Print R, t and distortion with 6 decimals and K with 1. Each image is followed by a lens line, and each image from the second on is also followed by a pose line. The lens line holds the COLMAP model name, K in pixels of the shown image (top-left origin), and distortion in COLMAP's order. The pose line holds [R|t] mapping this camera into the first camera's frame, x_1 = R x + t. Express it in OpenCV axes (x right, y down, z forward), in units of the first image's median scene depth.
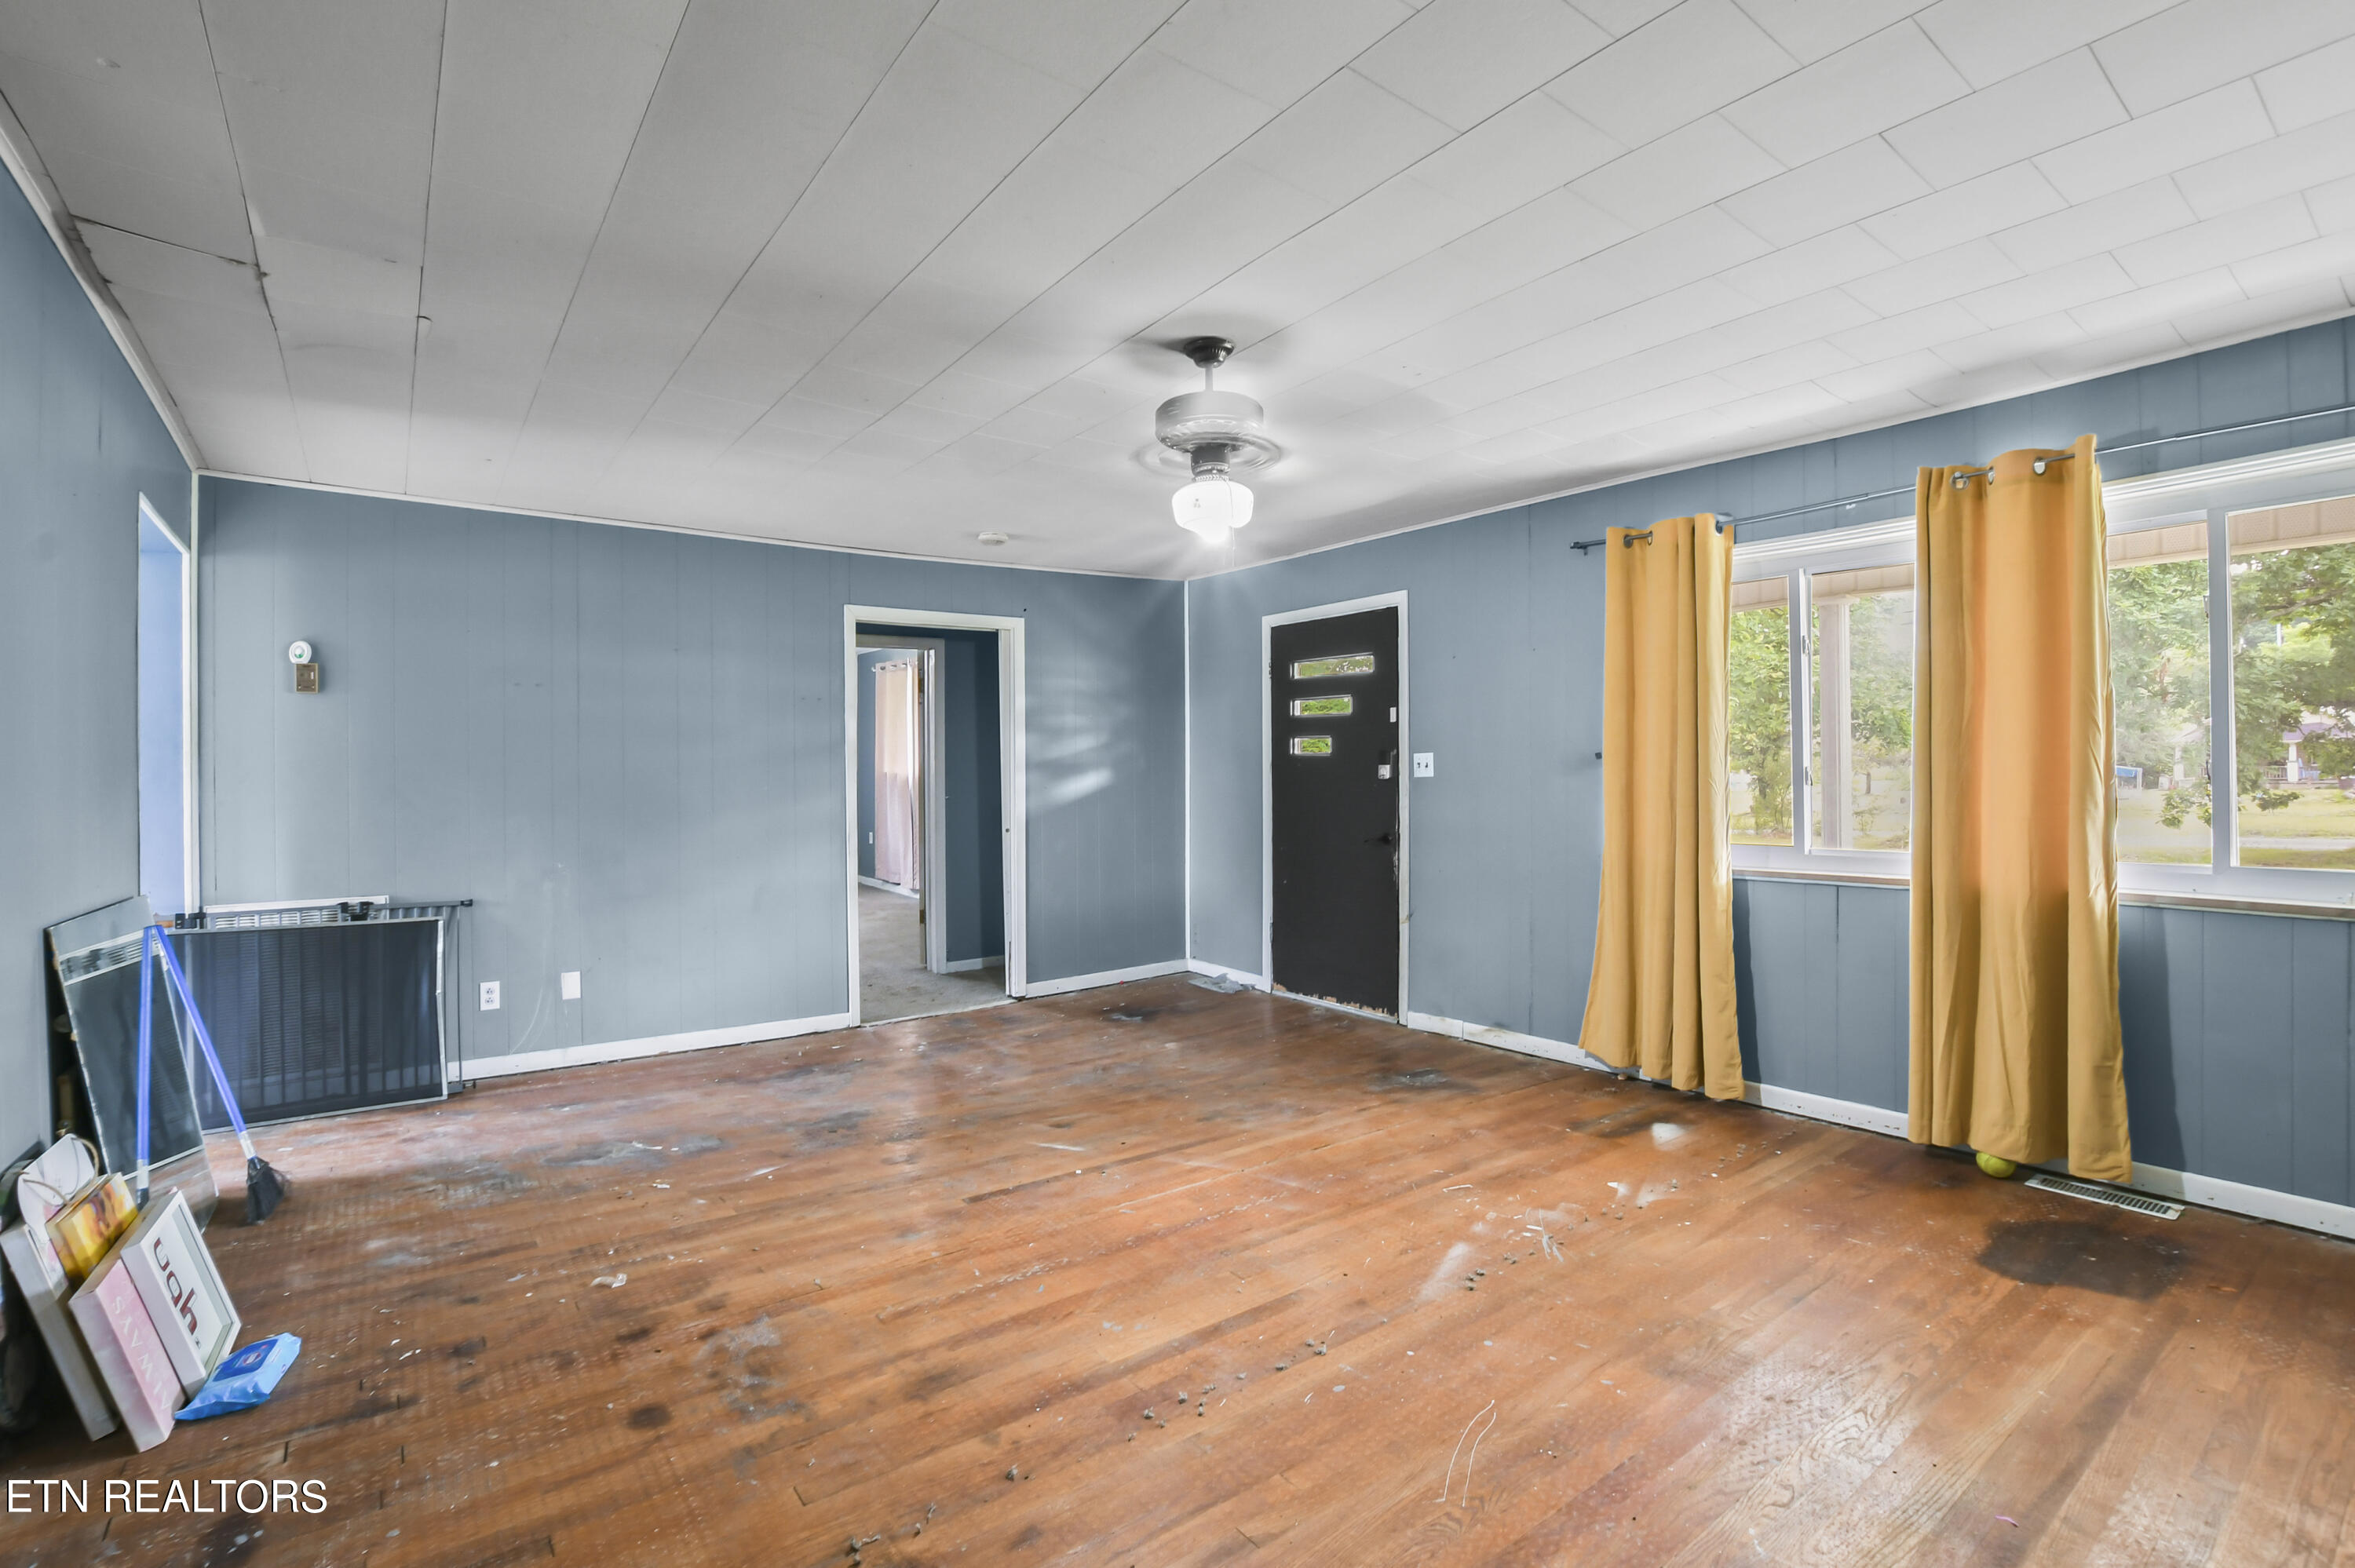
lens RADIAL K [[1049.7, 0, 1158.8], [0, 1049.7, 766.5], [0, 0, 1]] dist [-0.038586, 0.007936]
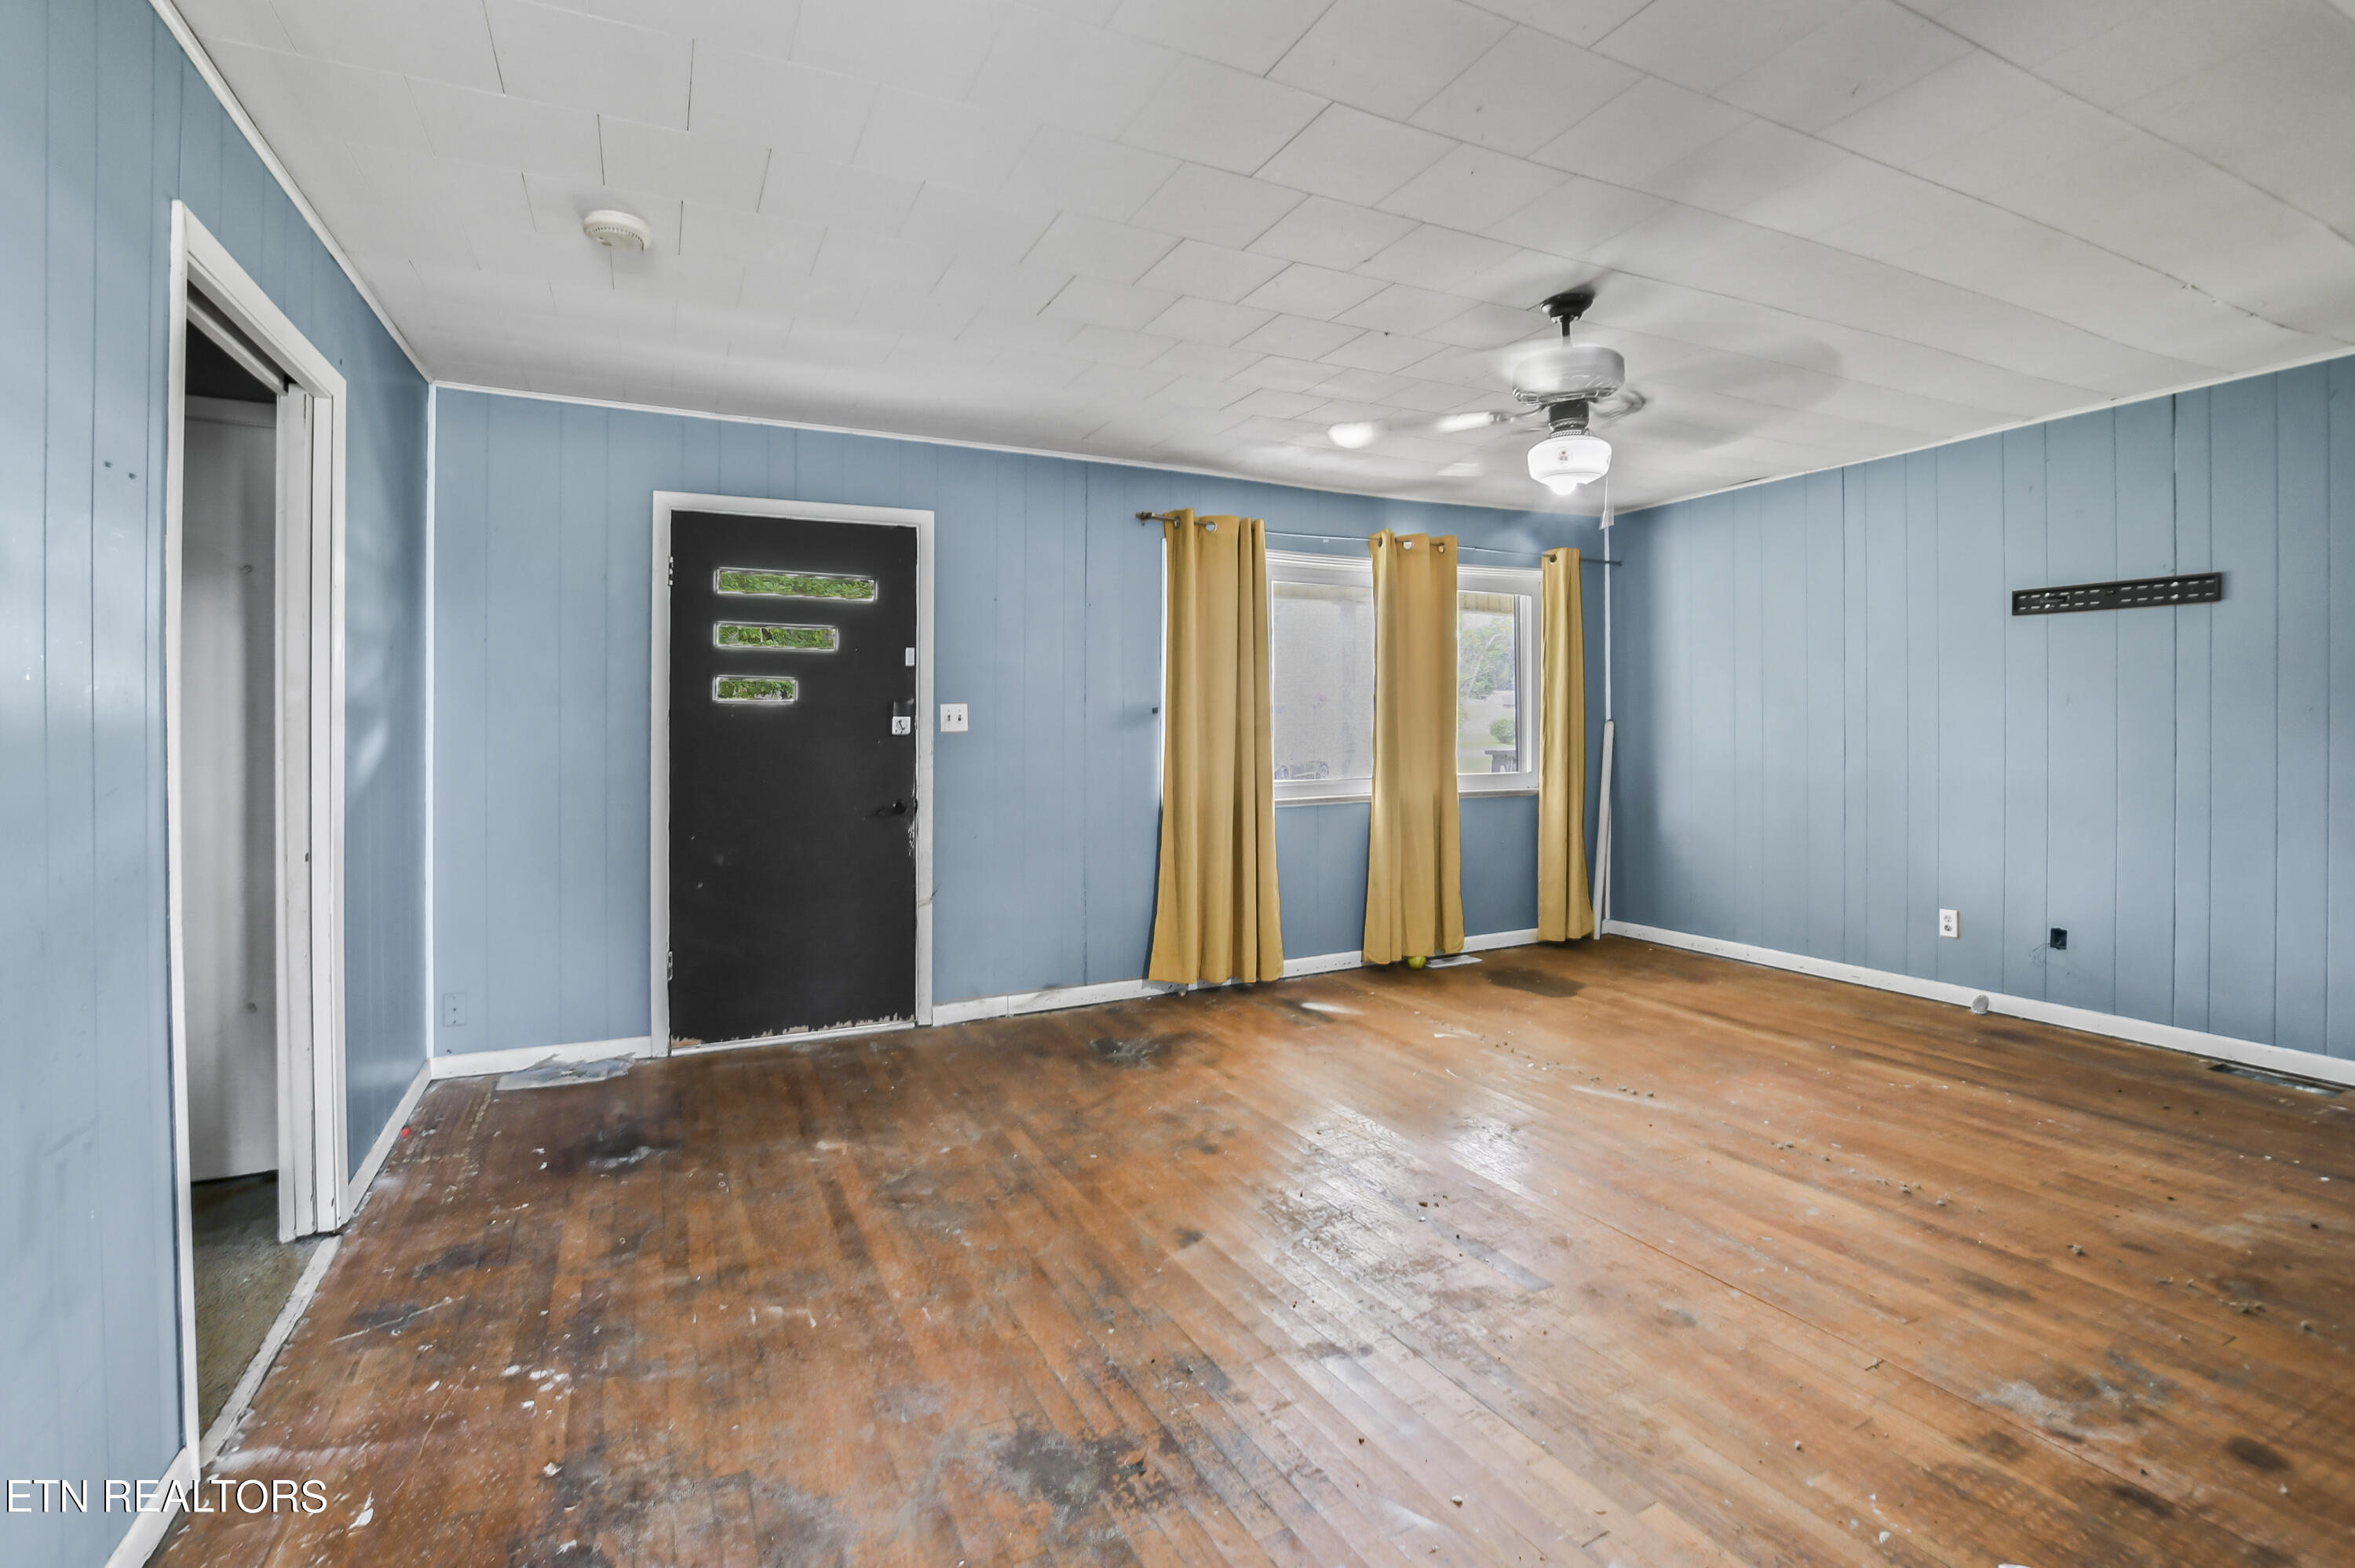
lens RADIAL K [[1061.6, 0, 1150.7], [0, 1061.6, 734.0], [0, 0, 1]] dist [-0.036592, 0.006345]
pose [[0.194570, -0.003414, 0.980883, -0.793459], [-0.001335, 0.999992, 0.003745, 0.011581], [-0.980888, -0.002038, 0.194564, 0.914246]]
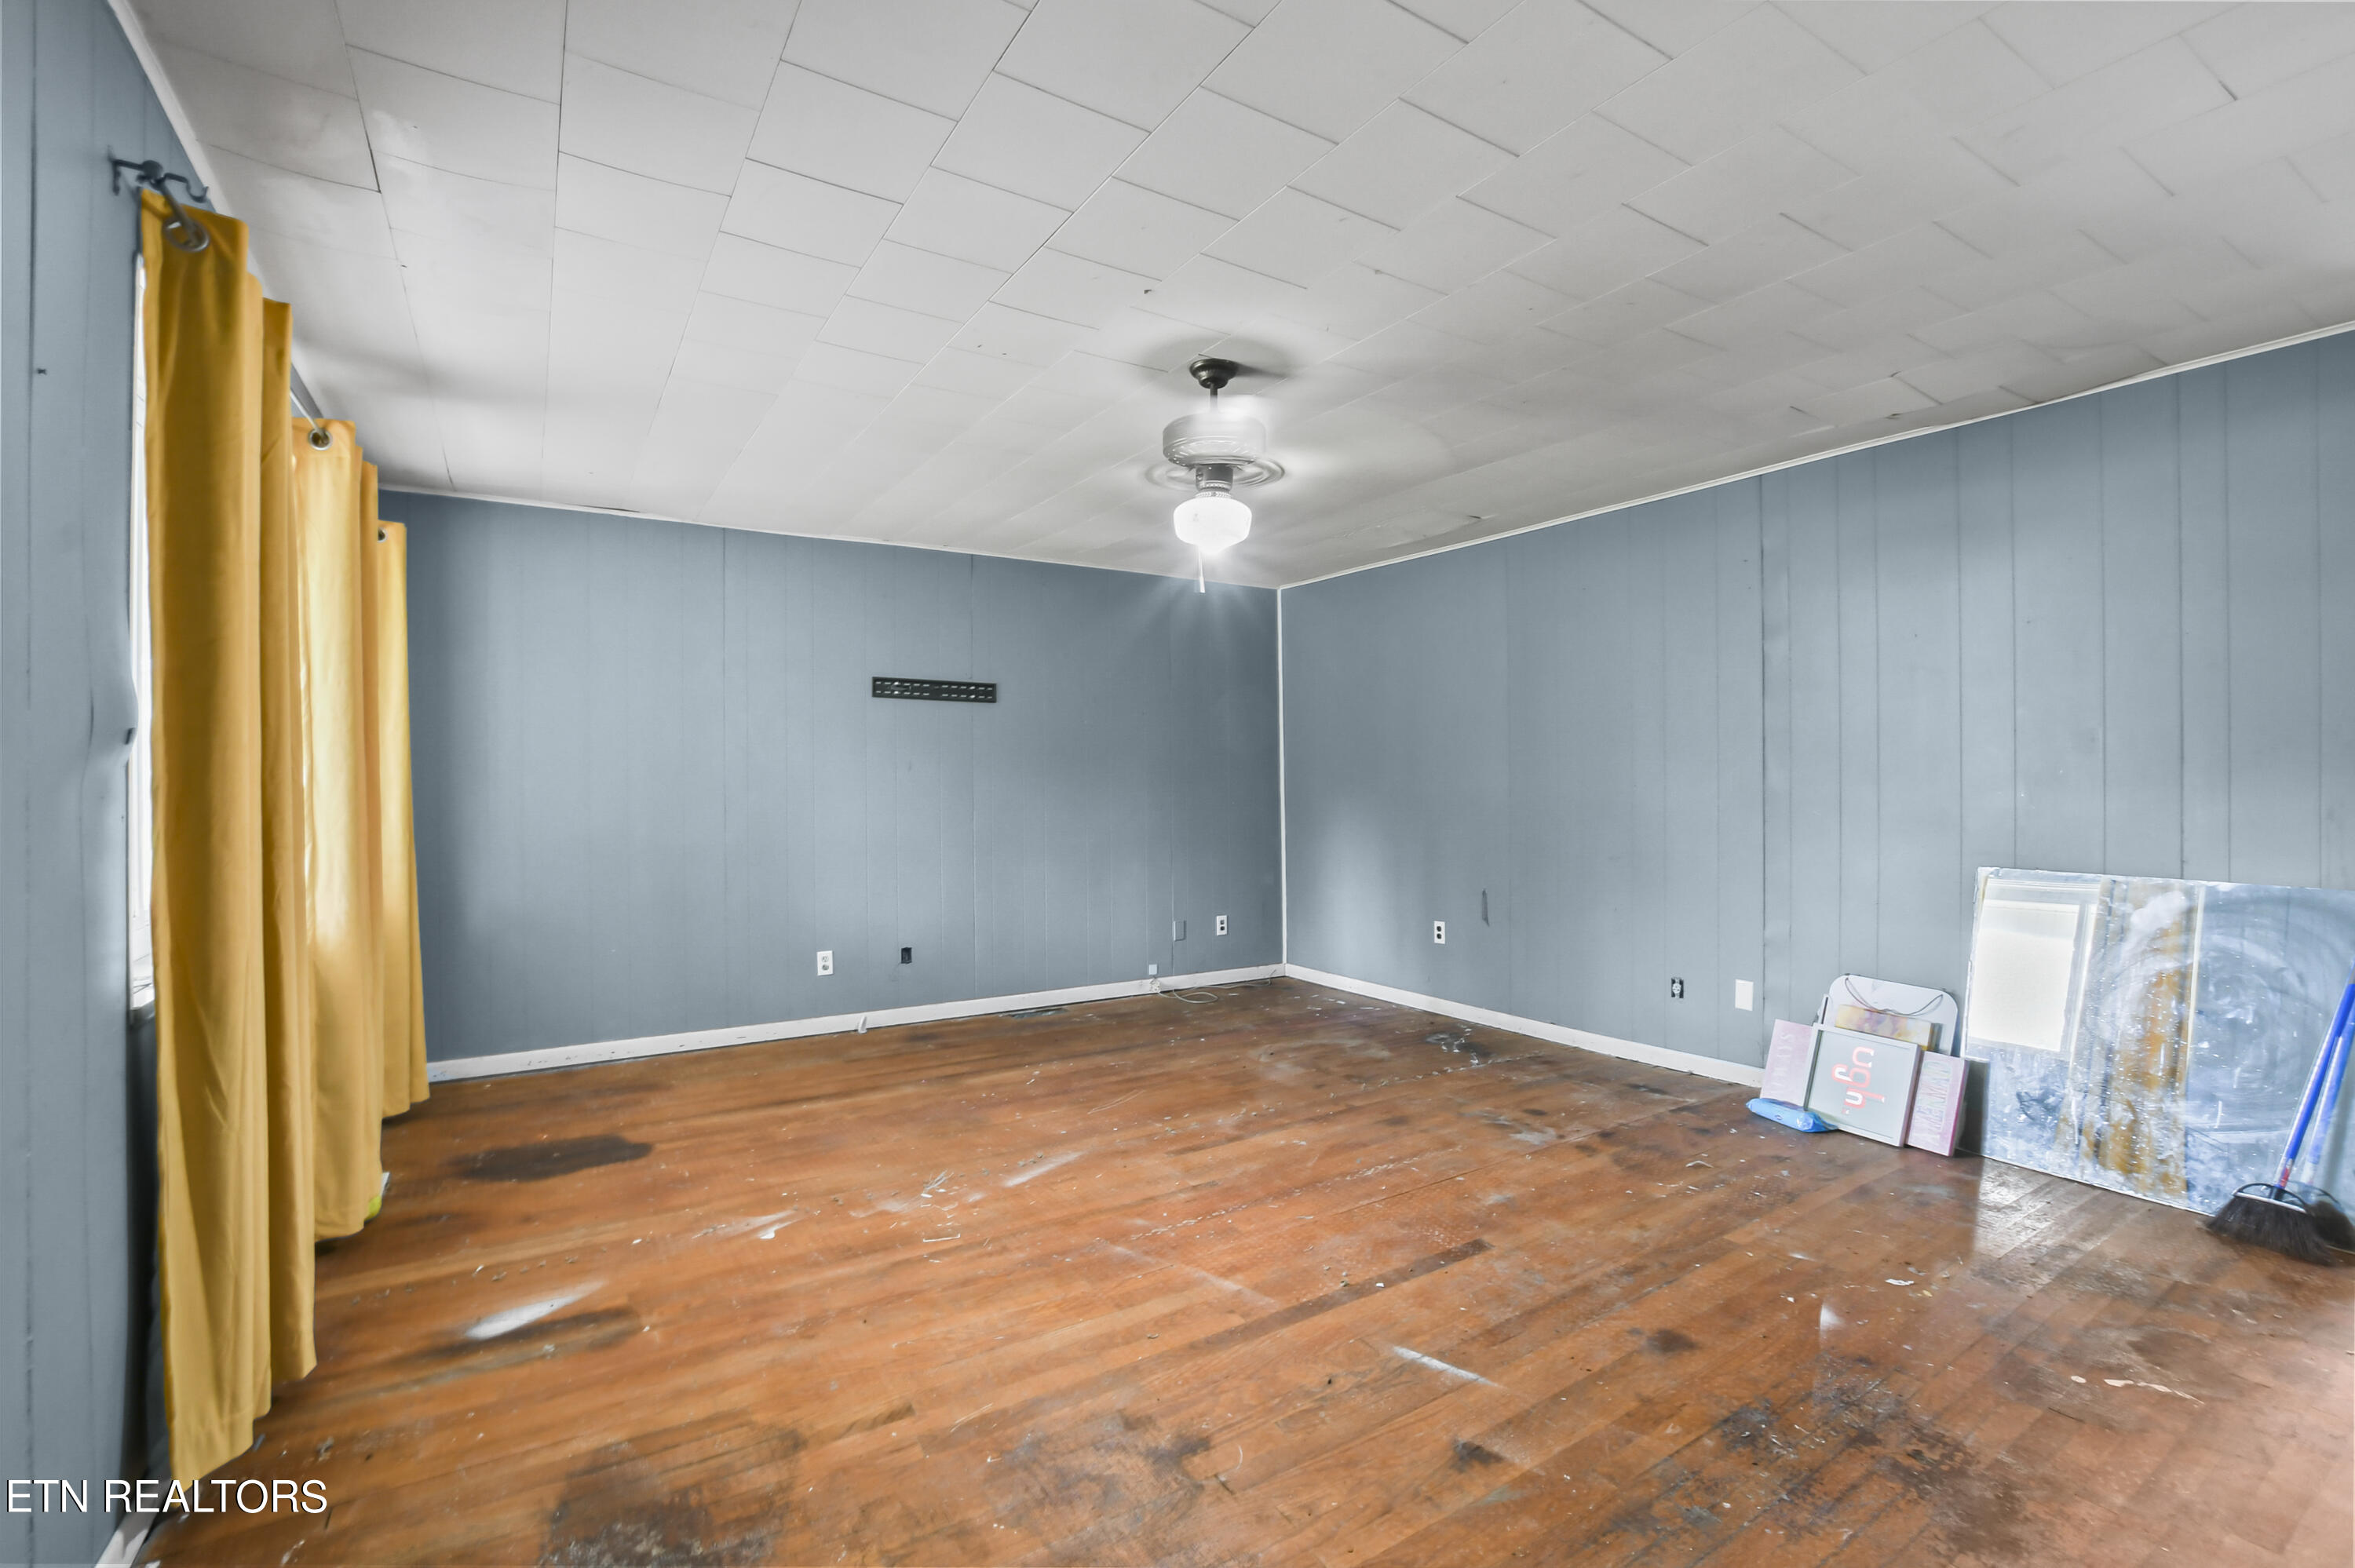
lens RADIAL K [[1049.7, 0, 1158.8], [0, 1049.7, 766.5], [0, 0, 1]] dist [-0.038586, 0.007936]
pose [[-0.996338, 0.012988, 0.084513, 0.014737], [0.010817, 0.999601, -0.026094, 0.018230], [-0.084819, -0.025085, -0.996081, 1.565903]]
